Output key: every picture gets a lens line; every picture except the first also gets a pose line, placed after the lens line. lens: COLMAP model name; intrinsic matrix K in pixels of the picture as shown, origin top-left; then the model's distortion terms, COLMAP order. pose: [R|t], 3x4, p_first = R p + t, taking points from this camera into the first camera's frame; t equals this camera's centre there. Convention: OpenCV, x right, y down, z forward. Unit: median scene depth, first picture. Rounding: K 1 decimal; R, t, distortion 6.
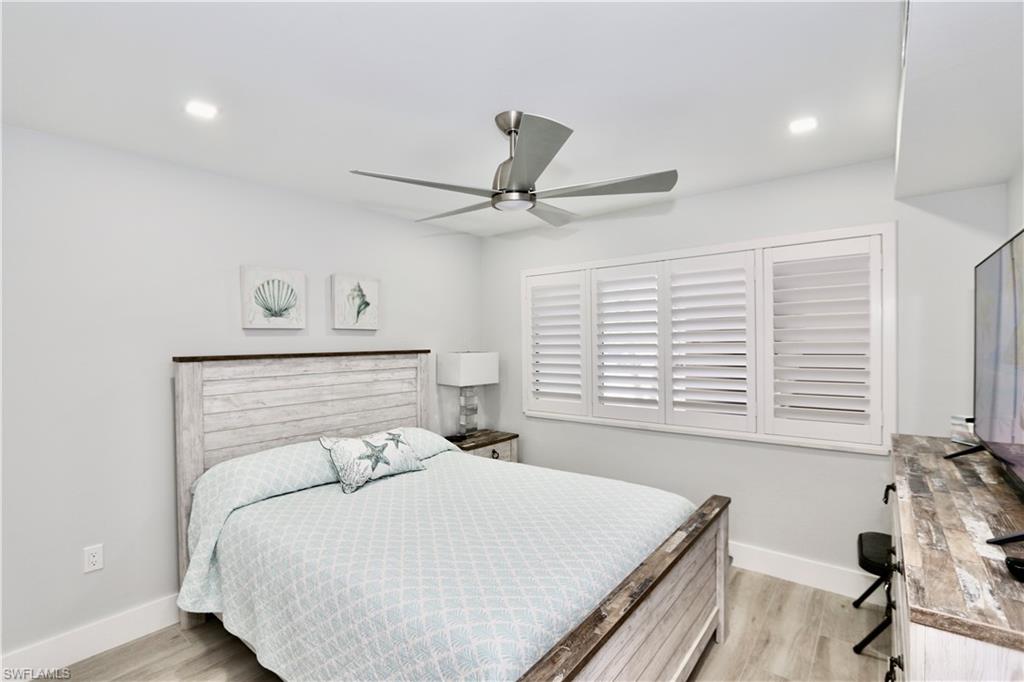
lens RADIAL K [[464.1, 0, 509.4], [0, 464.1, 345.0], [0, 0, 1]] dist [-0.018258, 0.000051]
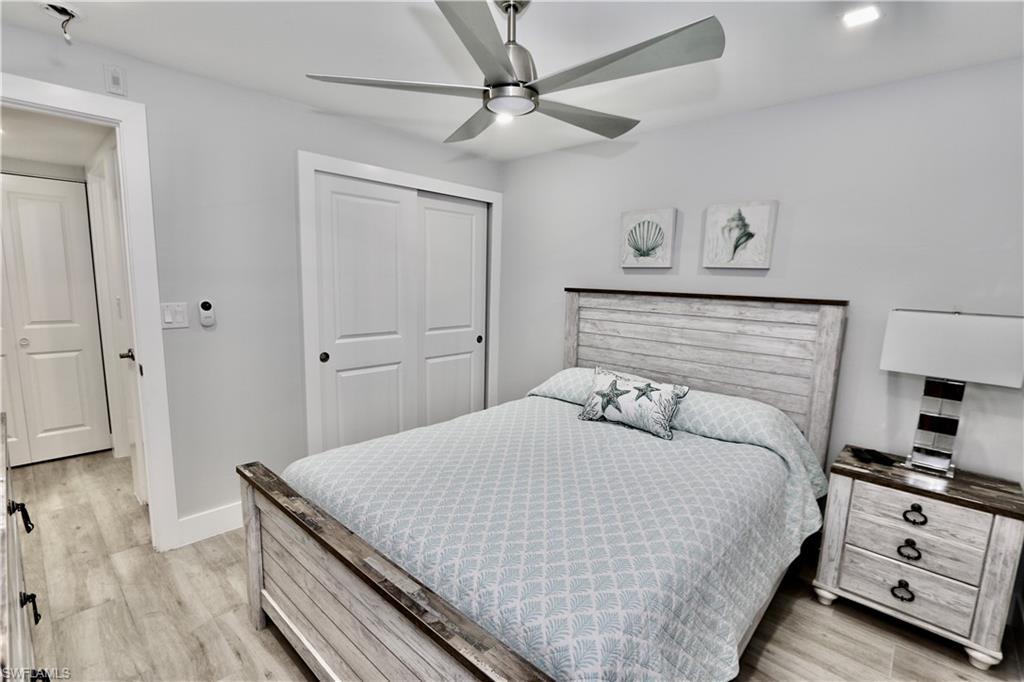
lens RADIAL K [[464.1, 0, 509.4], [0, 464.1, 345.0], [0, 0, 1]] dist [-0.018258, 0.000051]
pose [[-0.061545, 0.151816, -0.986491, 0.608545], [-0.038217, 0.987281, 0.154322, -0.011753], [0.997372, 0.047198, -0.054961, 0.751819]]
